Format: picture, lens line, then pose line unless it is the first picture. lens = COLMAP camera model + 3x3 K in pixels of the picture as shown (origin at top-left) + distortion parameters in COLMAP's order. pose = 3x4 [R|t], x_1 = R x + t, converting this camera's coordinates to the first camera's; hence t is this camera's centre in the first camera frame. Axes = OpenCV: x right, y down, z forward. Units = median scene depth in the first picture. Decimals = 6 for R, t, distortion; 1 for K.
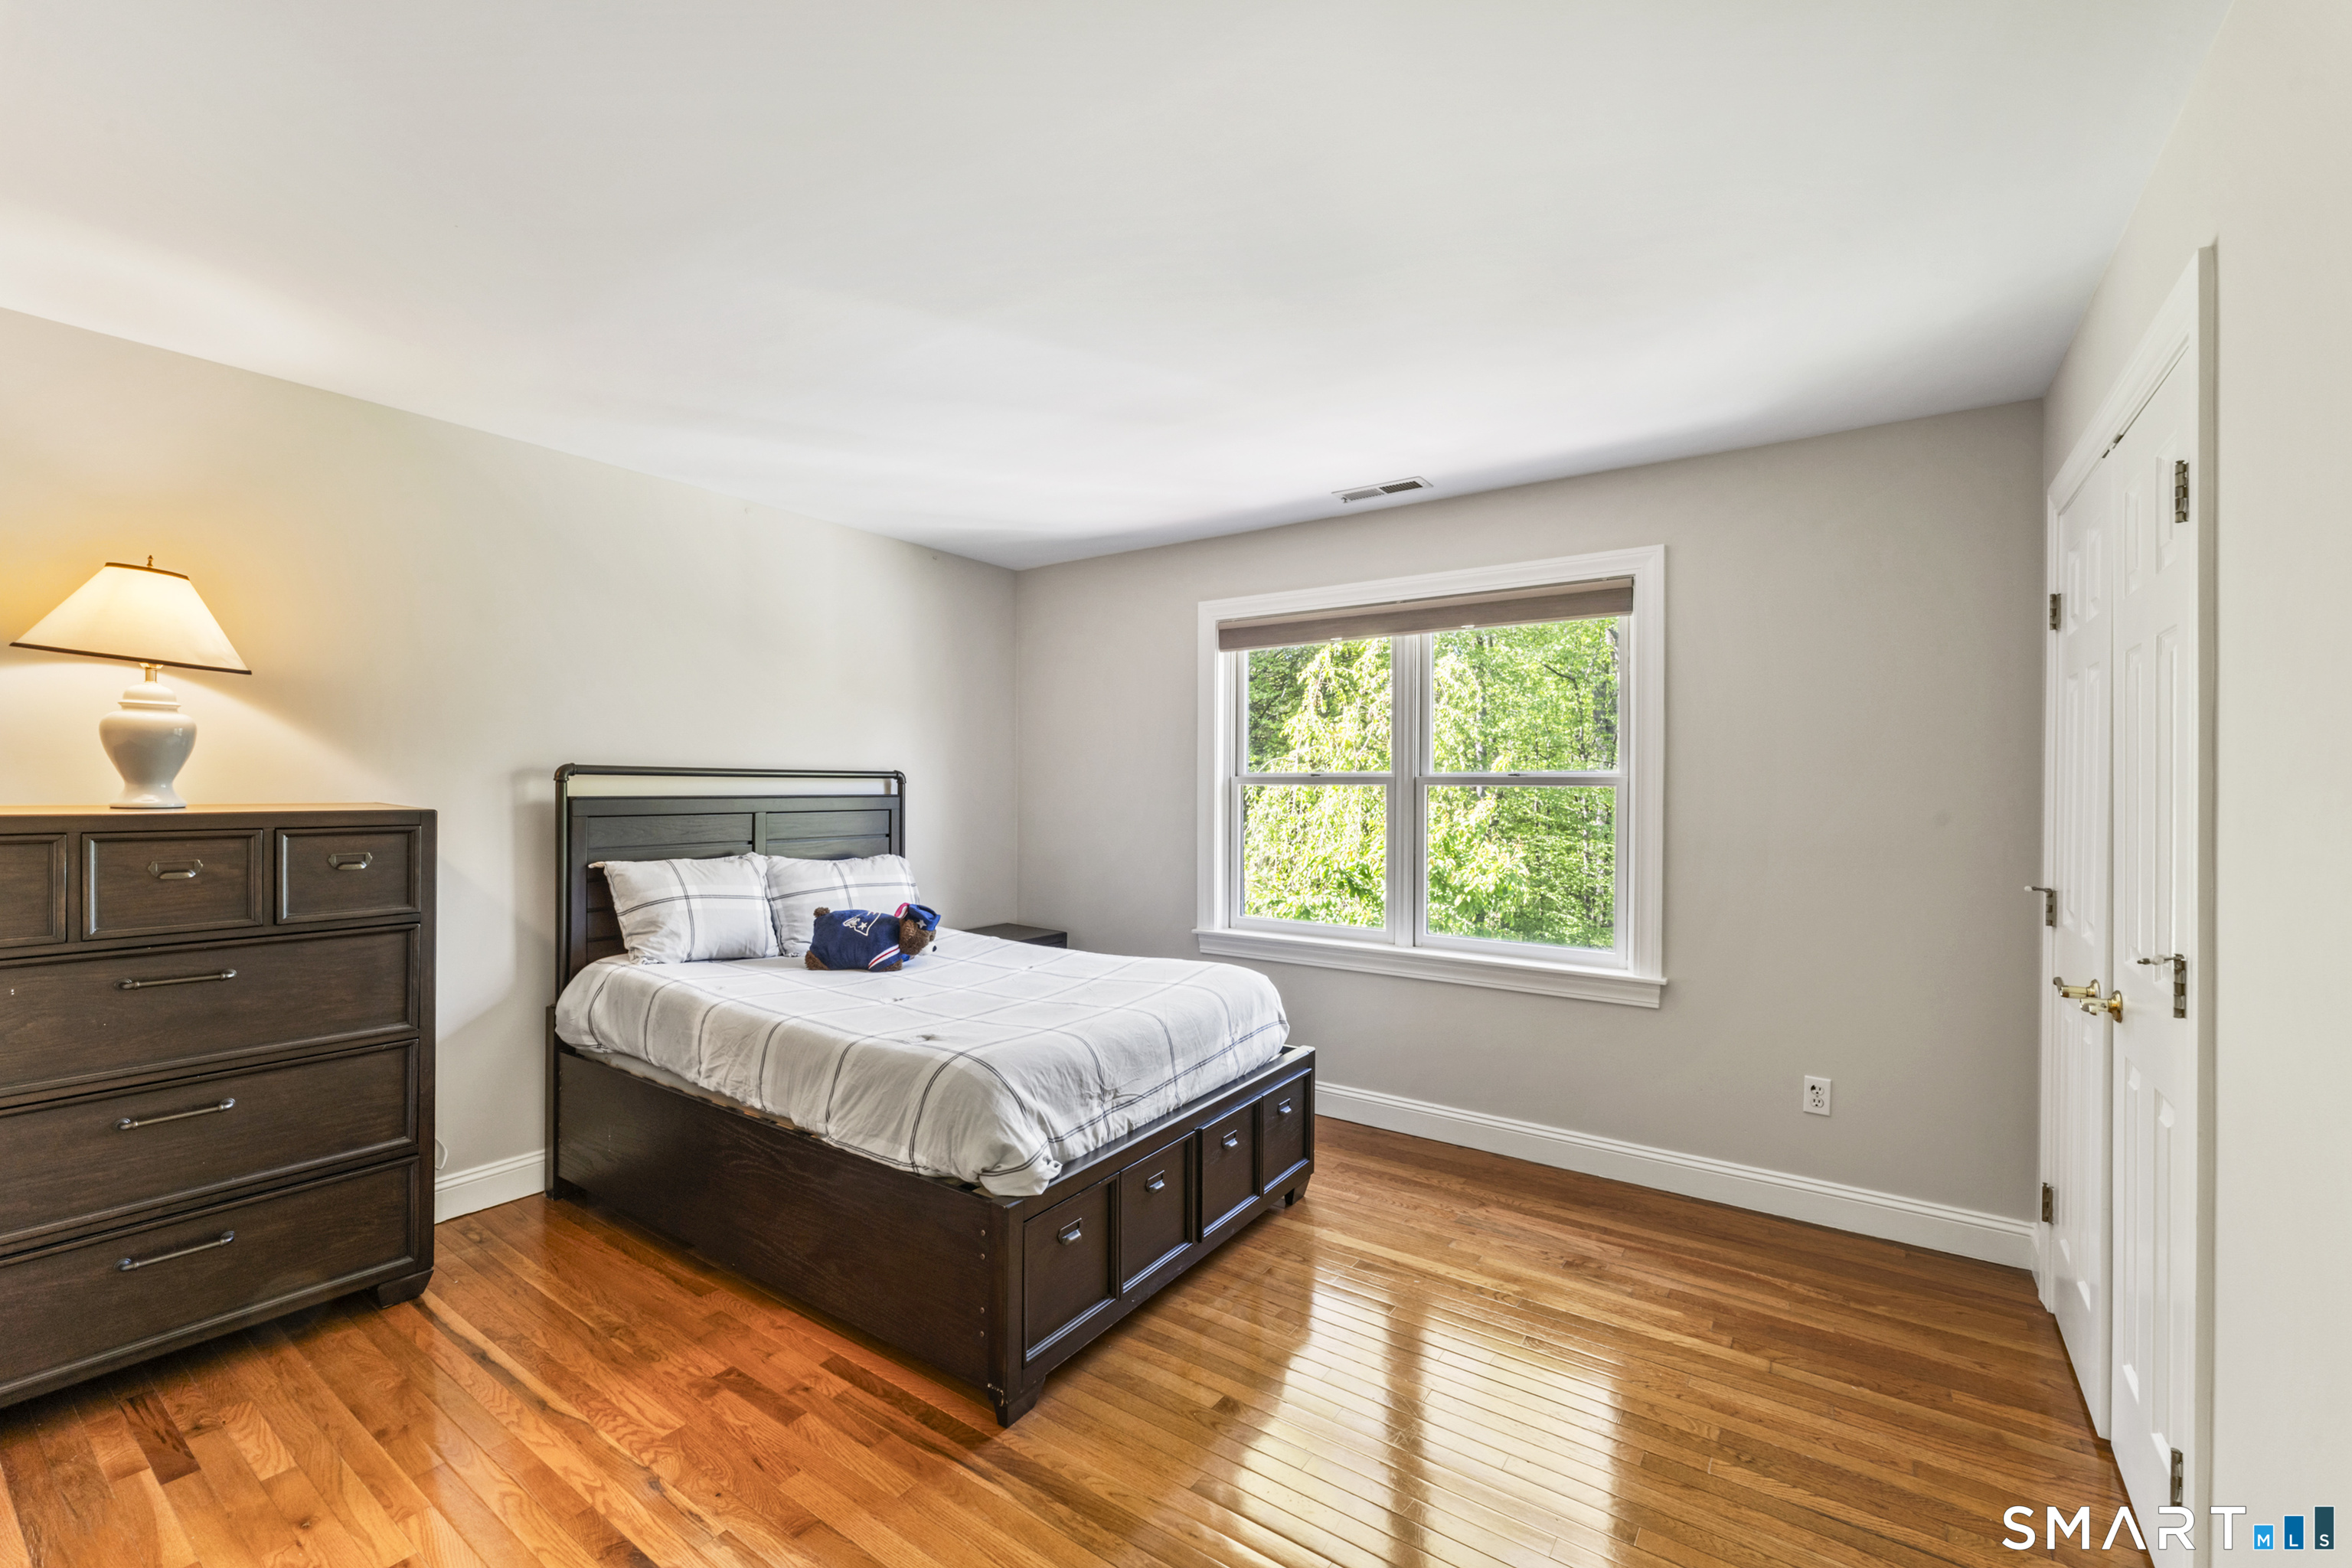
lens RADIAL K [[962.3, 0, 1176.9], [0, 962.3, 787.3], [0, 0, 1]] dist [-0.002907, 0.000298]
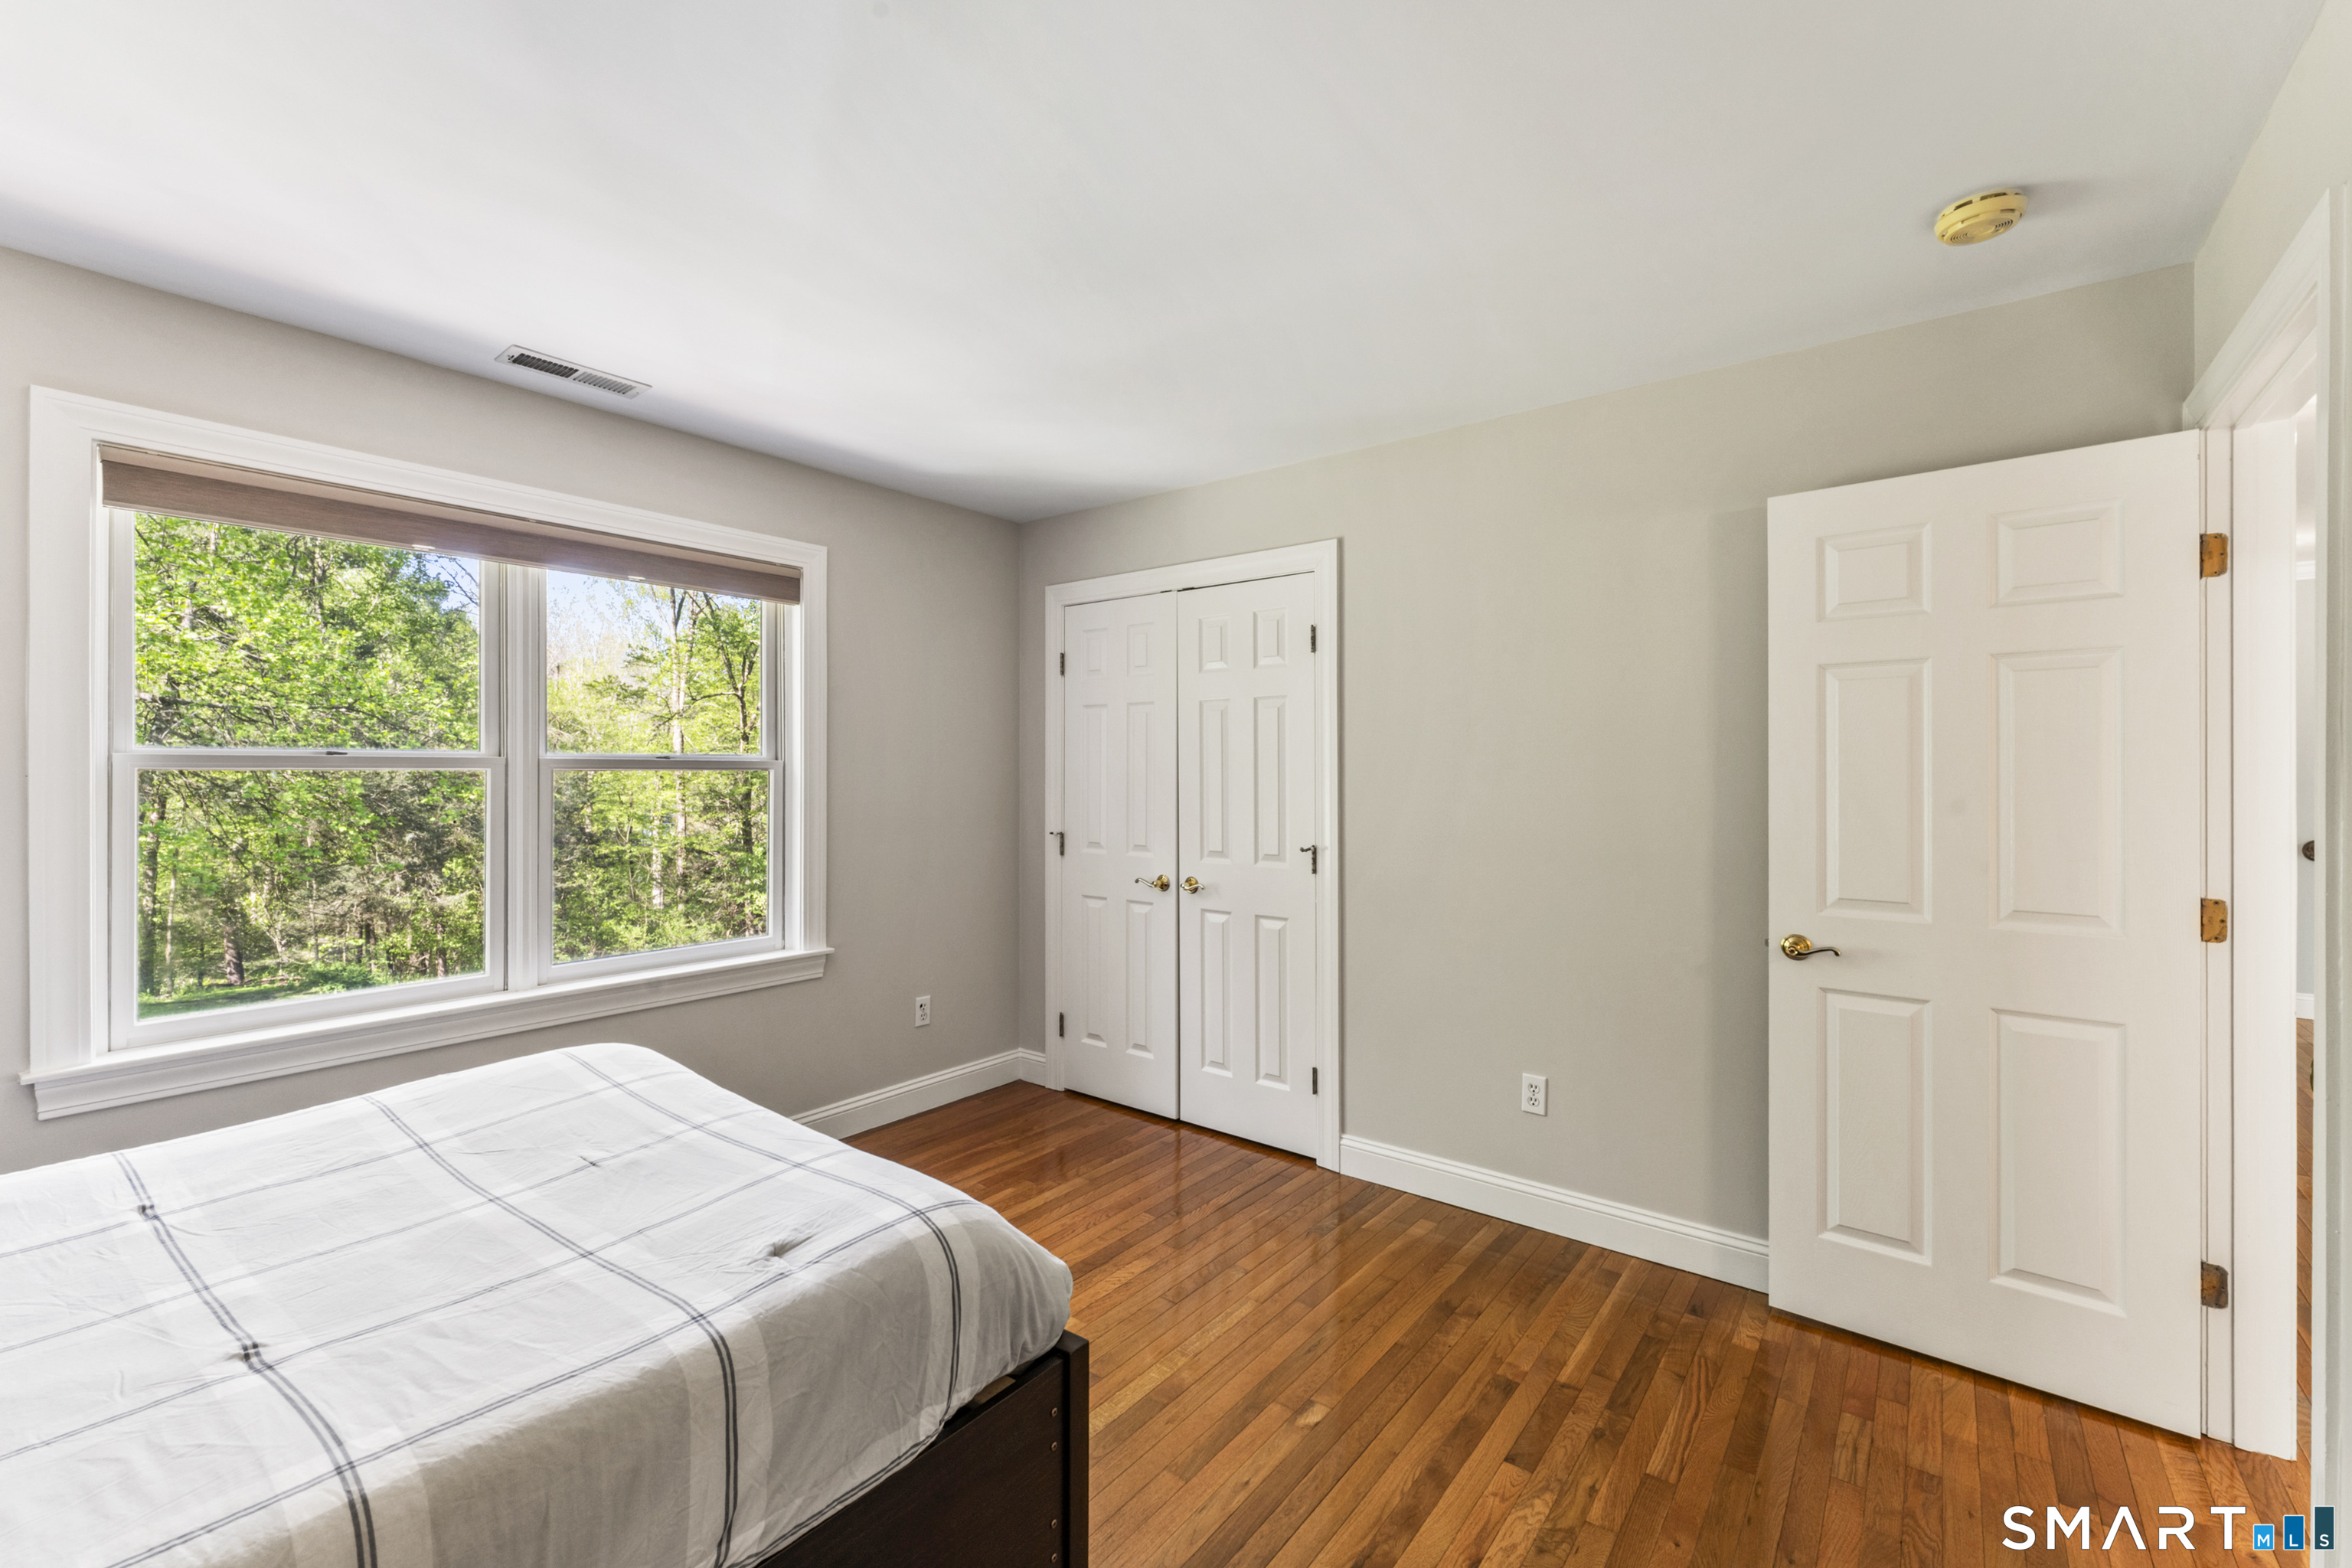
lens RADIAL K [[962.3, 0, 1177.3], [0, 962.3, 775.4], [0, 0, 1]] dist [-0.002907, 0.000298]
pose [[0.061244, -0.005662, 0.998107, -0.594950], [0.001565, 0.999983, 0.005576, -0.001613], [-0.998122, 0.001221, 0.061252, 0.581329]]
